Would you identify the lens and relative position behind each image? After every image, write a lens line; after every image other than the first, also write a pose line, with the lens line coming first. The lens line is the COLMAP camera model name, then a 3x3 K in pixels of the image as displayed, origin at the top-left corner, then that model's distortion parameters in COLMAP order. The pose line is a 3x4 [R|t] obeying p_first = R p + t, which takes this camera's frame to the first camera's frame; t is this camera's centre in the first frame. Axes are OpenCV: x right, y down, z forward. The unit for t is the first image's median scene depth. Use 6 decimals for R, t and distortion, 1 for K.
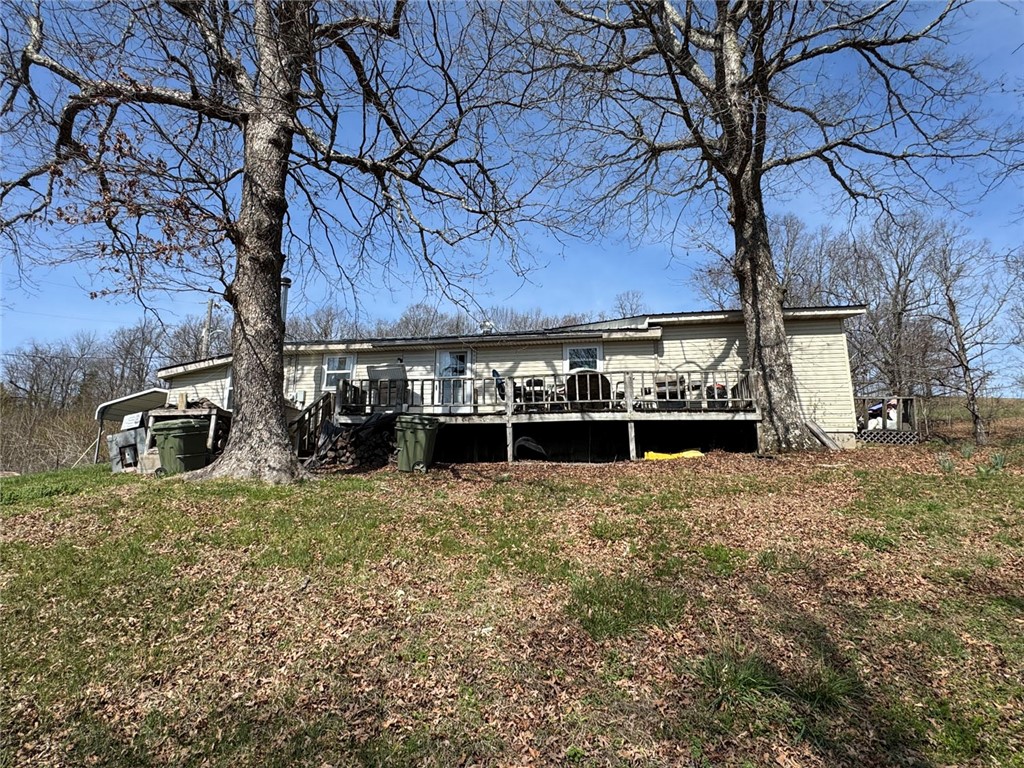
lens RADIAL K [[562.9, 0, 512.6], [0, 562.9, 385.7], [0, 0, 1]] dist [-0.001981, -0.000290]
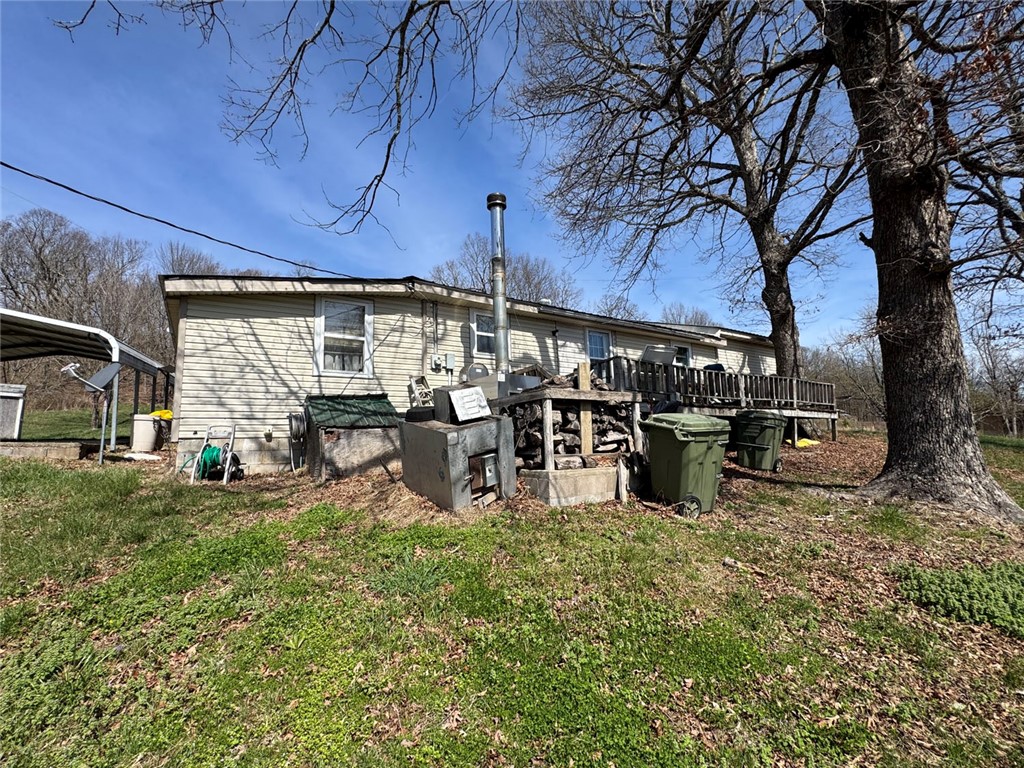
lens RADIAL K [[451.1, 0, 511.8], [0, 451.1, 385.9], [0, 0, 1]] dist [-0.000437, -0.000042]
pose [[0.726020, 0.060762, 0.684984, -0.727464], [-0.110039, 0.993519, 0.028500, 0.024810], [-0.678813, -0.096066, 0.728000, 0.529081]]
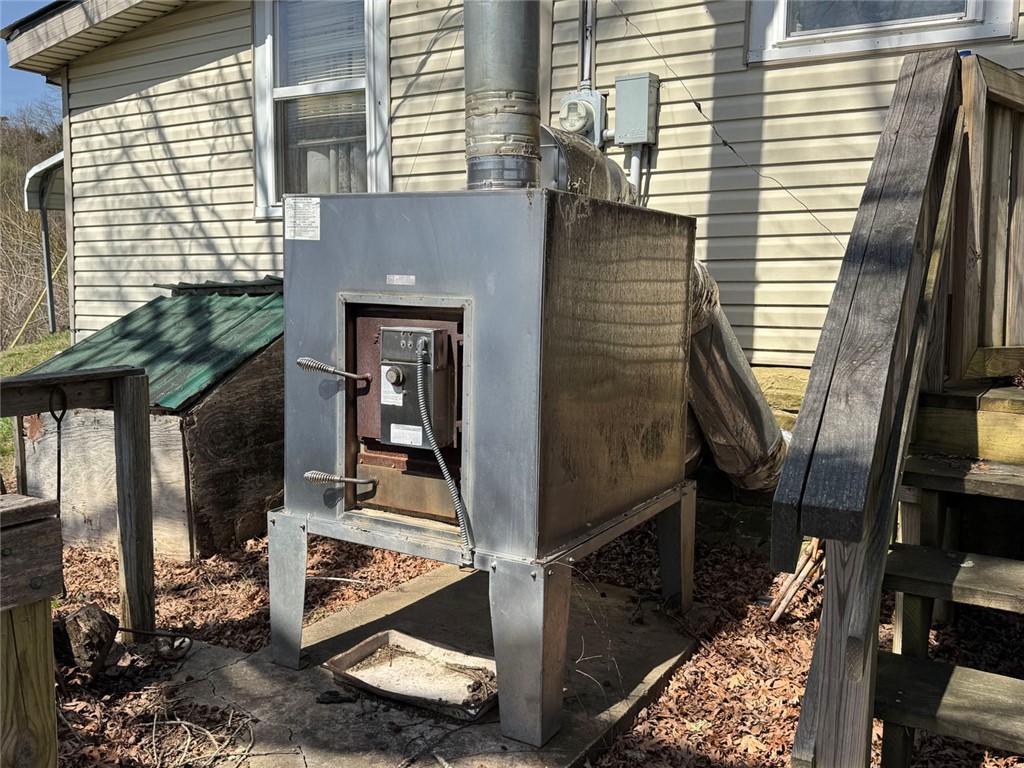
lens RADIAL K [[925.5, 0, 510.5], [0, 925.5, 382.4], [0, 0, 1]] dist [0.015551, 0.001357]
pose [[0.933279, 0.040899, -0.356816, -0.311373], [0.072001, 0.952020, 0.297447, 0.011092], [0.351861, -0.303292, 0.885555, 0.734283]]
